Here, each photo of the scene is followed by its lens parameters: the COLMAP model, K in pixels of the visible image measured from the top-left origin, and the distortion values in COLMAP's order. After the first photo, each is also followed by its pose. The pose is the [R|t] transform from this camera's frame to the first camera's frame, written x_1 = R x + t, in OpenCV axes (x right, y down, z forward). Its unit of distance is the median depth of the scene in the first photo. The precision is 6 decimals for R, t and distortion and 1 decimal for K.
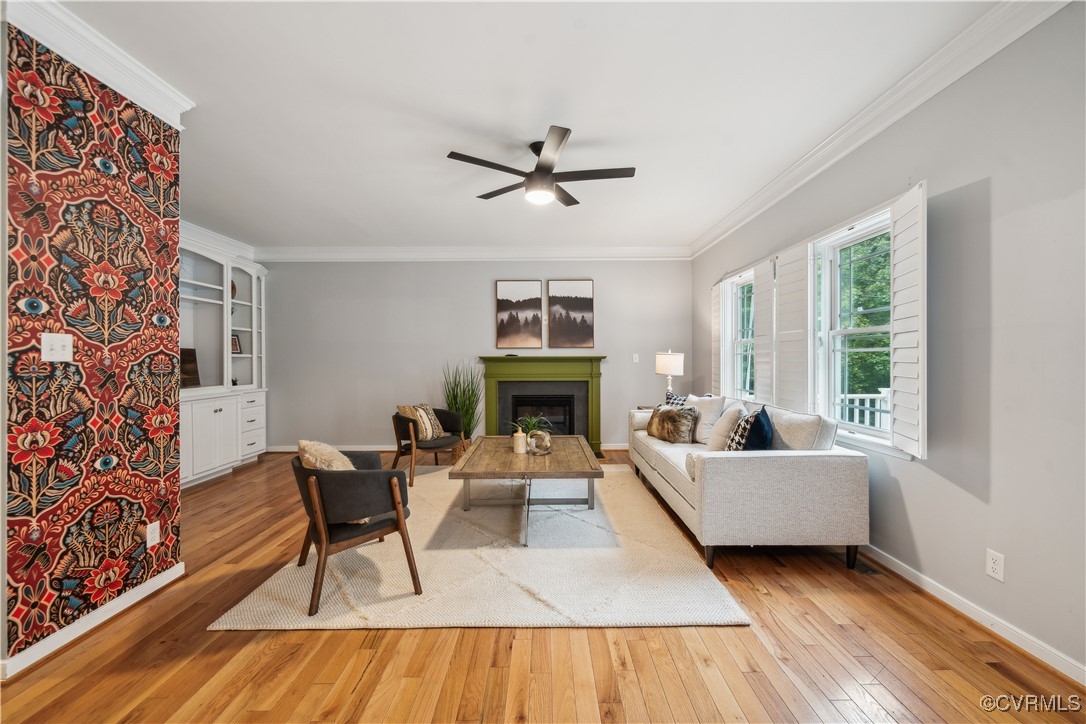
lens RADIAL K [[442.9, 0, 543.0], [0, 442.9, 362.0], [0, 0, 1]] dist [0.000107, 0.000084]
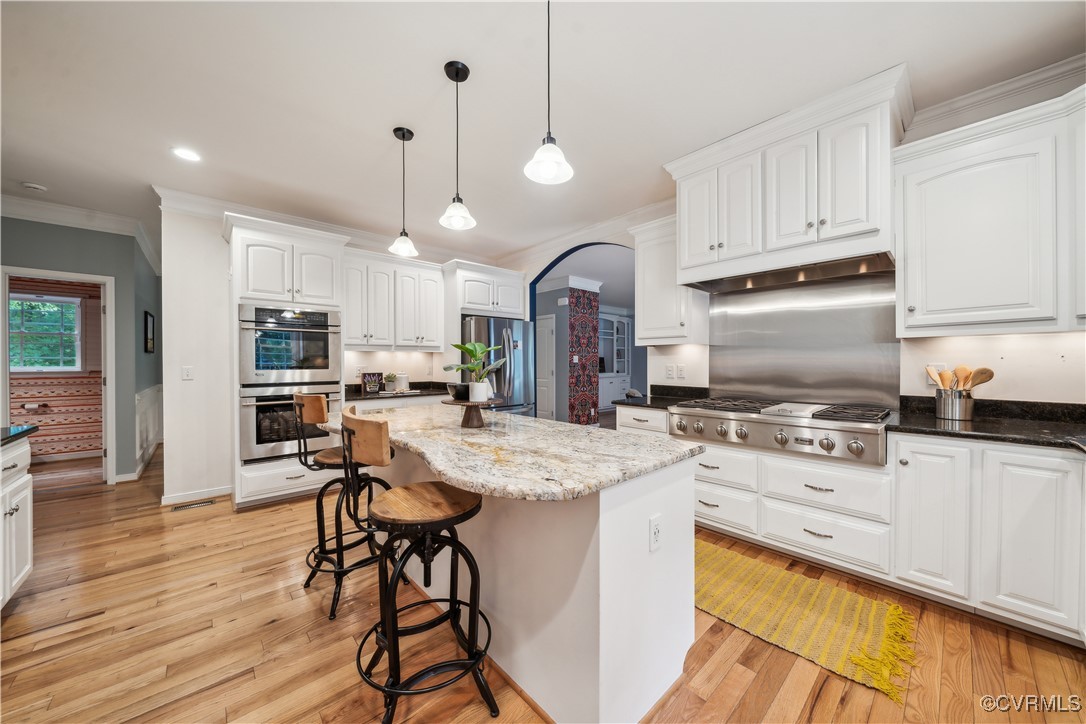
lens RADIAL K [[377.2, 0, 538.1], [0, 377.2, 364.6], [0, 0, 1]] dist [-0.000843, -0.000051]
pose [[0.662059, 0.005741, -0.749430, 1.150831], [-0.002405, 0.999982, 0.005535, -0.000742], [0.749448, -0.001862, 0.662060, -1.399947]]
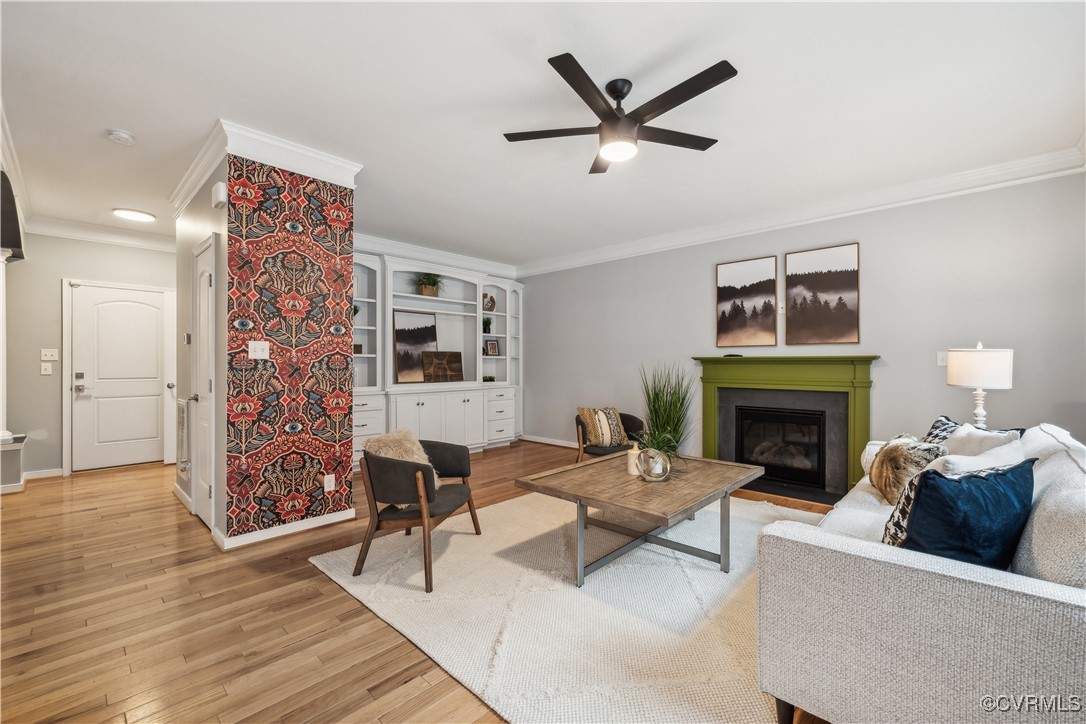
lens RADIAL K [[451.4, 0, 543.7], [0, 451.4, 366.4], [0, 0, 1]] dist [-0.000250, 0.000044]
pose [[0.726102, 0.009343, -0.687524, 0.640169], [-0.007829, 0.999955, 0.005320, 0.007812], [0.687543, 0.001520, 0.726142, 0.464265]]
